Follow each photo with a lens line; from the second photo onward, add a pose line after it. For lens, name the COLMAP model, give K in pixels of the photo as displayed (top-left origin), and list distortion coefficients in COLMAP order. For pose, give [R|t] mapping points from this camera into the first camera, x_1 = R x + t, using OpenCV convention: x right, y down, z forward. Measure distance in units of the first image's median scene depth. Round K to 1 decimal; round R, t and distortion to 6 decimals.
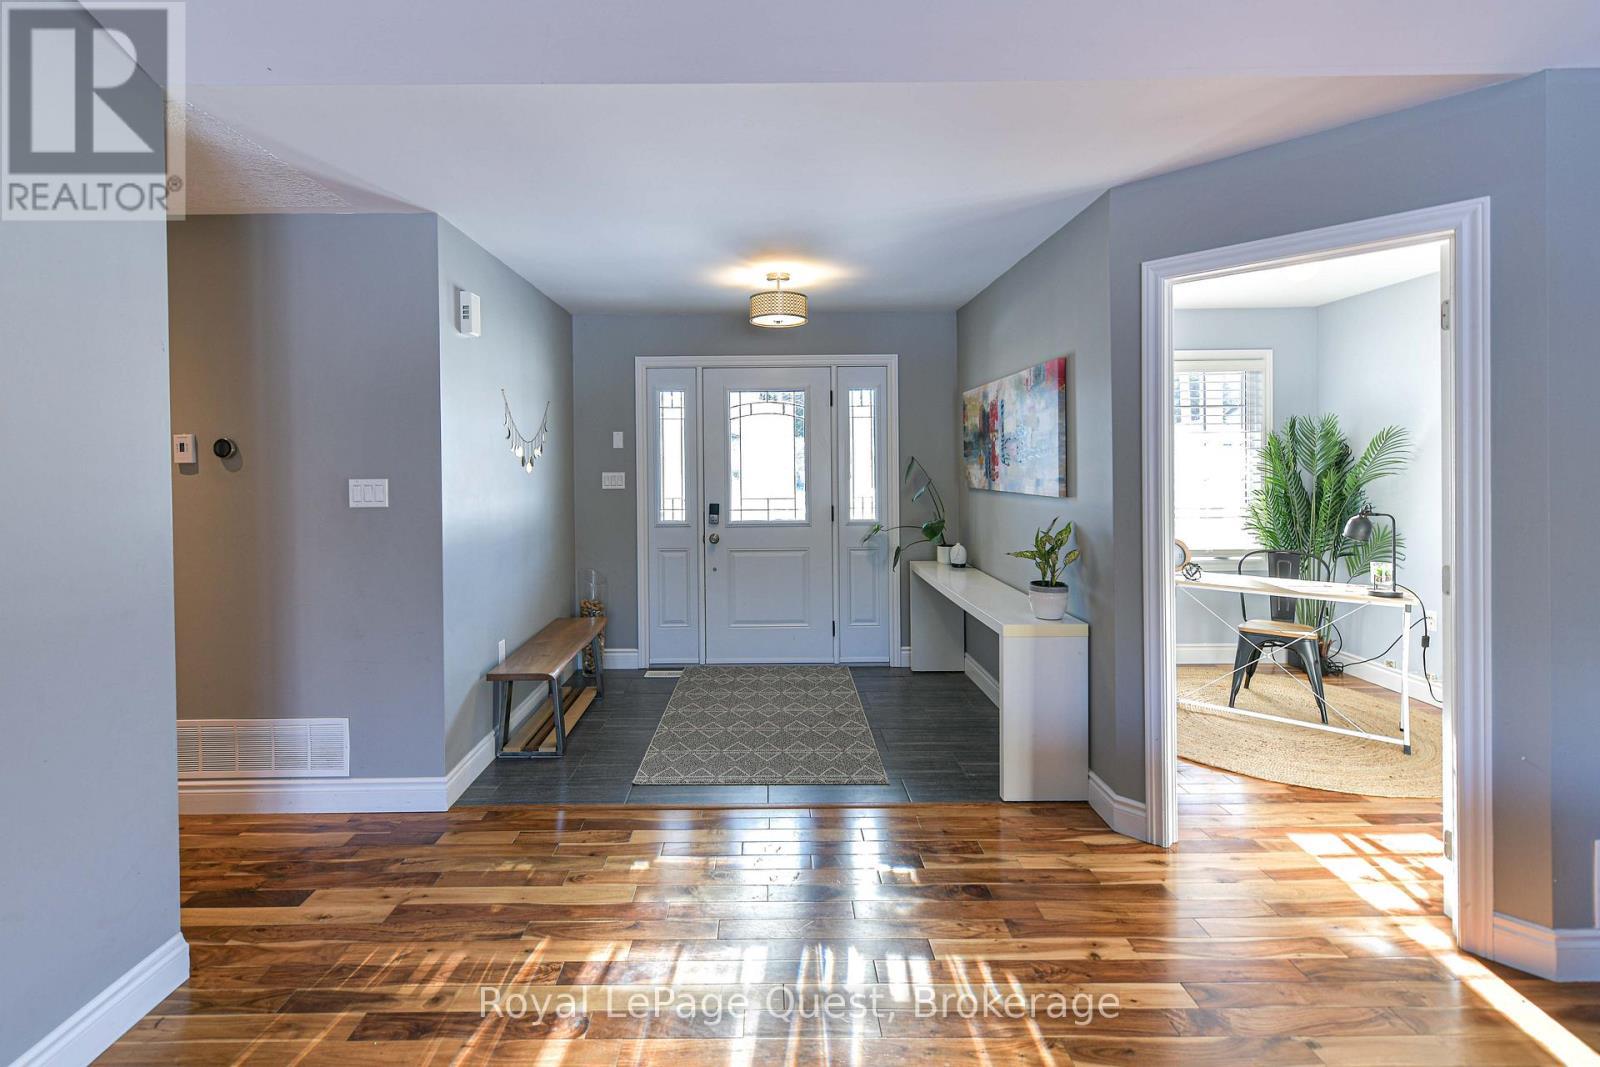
lens RADIAL K [[722.4, 0, 806.5], [0, 722.4, 468.5], [0, 0, 1]] dist [0.007569, 0.000222]
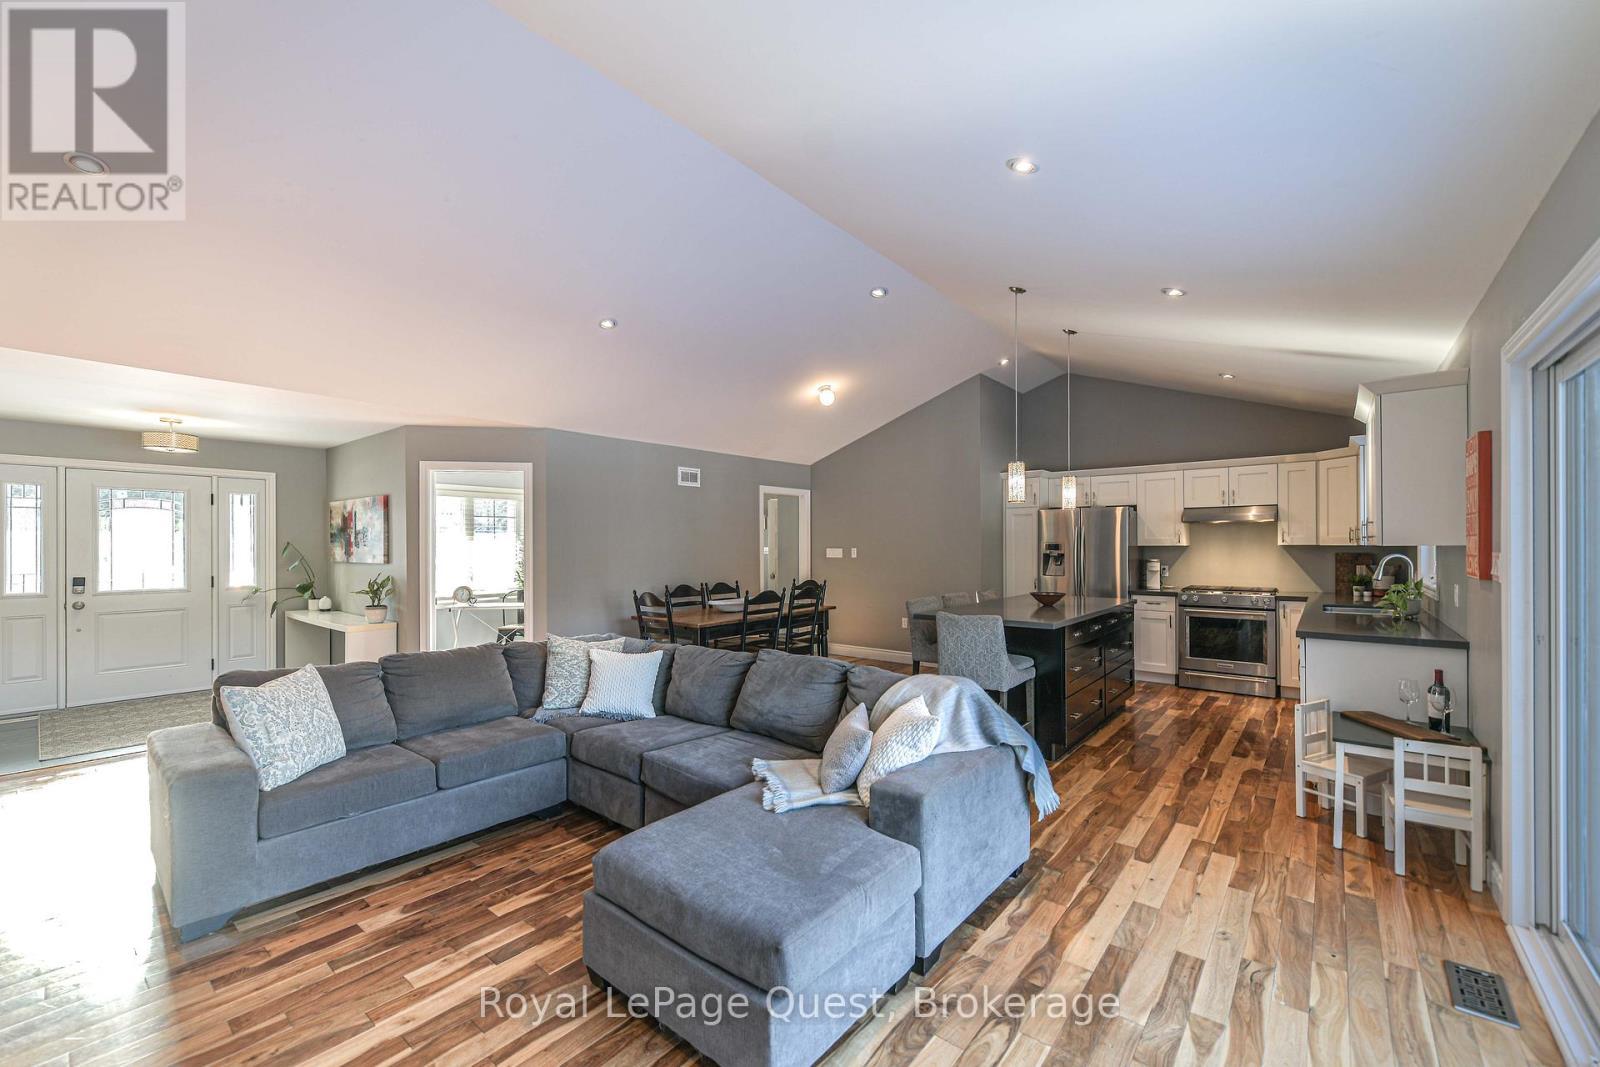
lens RADIAL K [[582.1, 0, 794.5], [0, 582.1, 544.2], [0, 0, 1]] dist [0.000799, 0.000089]
pose [[0.648742, 0.009200, 0.760953, -0.094816], [-0.001027, 0.999937, -0.011214, 0.001480], [-0.761008, 0.006494, 0.648710, -0.605682]]
